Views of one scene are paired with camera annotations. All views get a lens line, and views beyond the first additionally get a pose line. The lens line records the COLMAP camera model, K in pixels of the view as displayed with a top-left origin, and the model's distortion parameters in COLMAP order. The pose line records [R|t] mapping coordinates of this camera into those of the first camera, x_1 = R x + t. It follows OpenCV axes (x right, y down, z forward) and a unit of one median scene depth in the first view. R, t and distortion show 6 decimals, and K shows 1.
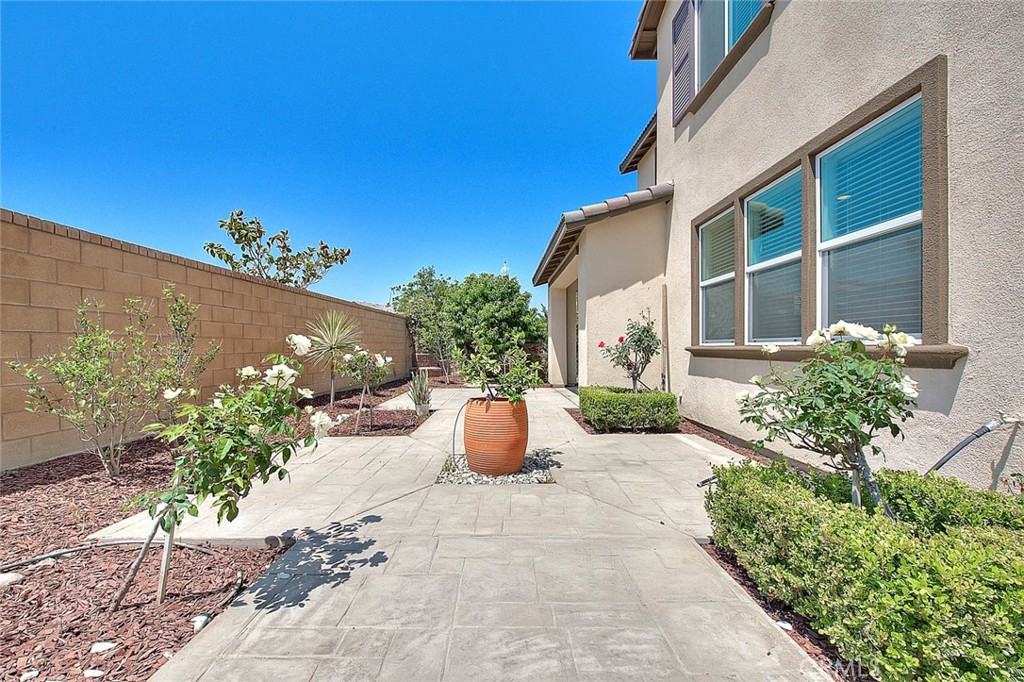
lens RADIAL K [[405.6, 0, 510.8], [0, 405.6, 347.1], [0, 0, 1]] dist [-0.000674, -0.000405]
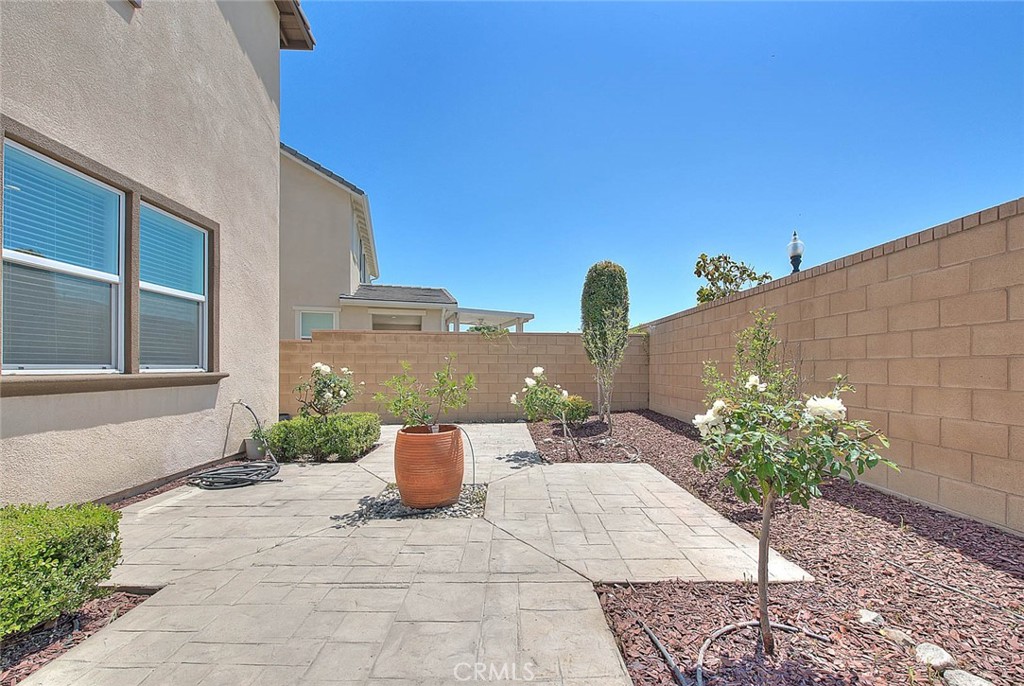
lens RADIAL K [[313.6, 0, 514.8], [0, 313.6, 369.5], [0, 0, 1]] dist [0.001516, 0.000016]
pose [[-0.998926, 0.001976, -0.046290, -0.176796], [0.001907, 0.999997, 0.001520, -0.010679], [0.046293, 0.001430, -0.998927, 1.538168]]
